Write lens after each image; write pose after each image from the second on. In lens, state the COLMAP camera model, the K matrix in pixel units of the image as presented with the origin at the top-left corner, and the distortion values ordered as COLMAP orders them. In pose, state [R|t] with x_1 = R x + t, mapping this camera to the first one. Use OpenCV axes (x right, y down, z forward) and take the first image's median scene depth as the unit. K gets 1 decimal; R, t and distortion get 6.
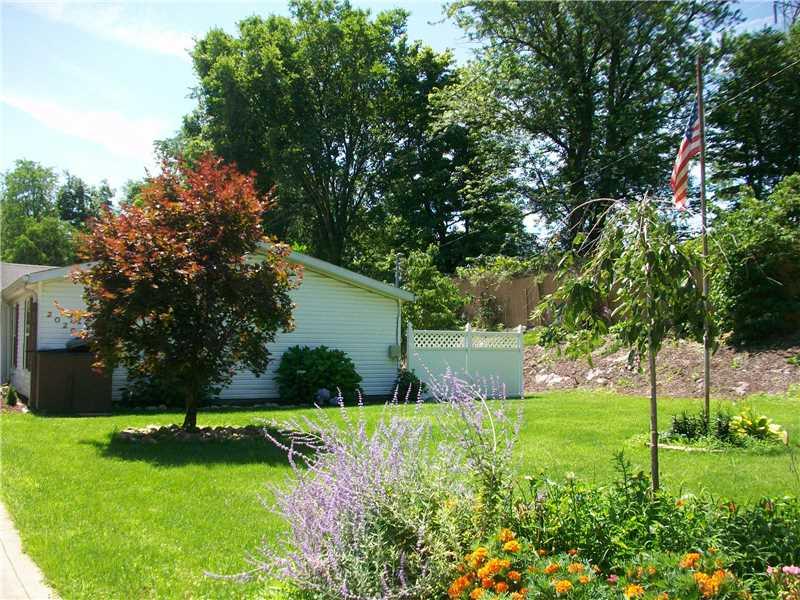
lens RADIAL K [[776.2, 0, 395.6], [0, 776.2, 302.9], [0, 0, 1]] dist [-0.133127, 0.064730]
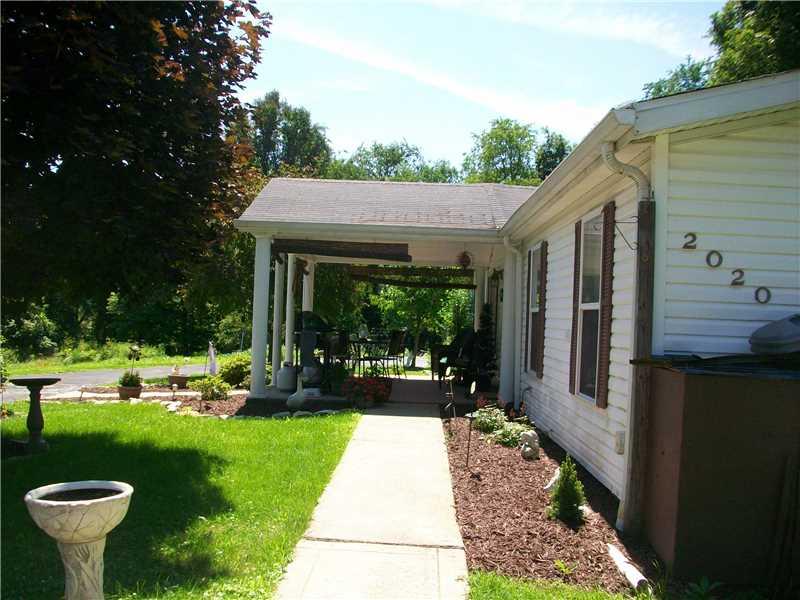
lens RADIAL K [[776.2, 0, 395.6], [0, 776.2, 302.9], [0, 0, 1]] dist [-0.133127, 0.064730]
pose [[0.835349, 0.017653, -0.549436, -0.308006], [-0.002563, 0.999598, 0.028221, 0.025374], [0.549714, -0.022166, 0.835059, 0.535350]]
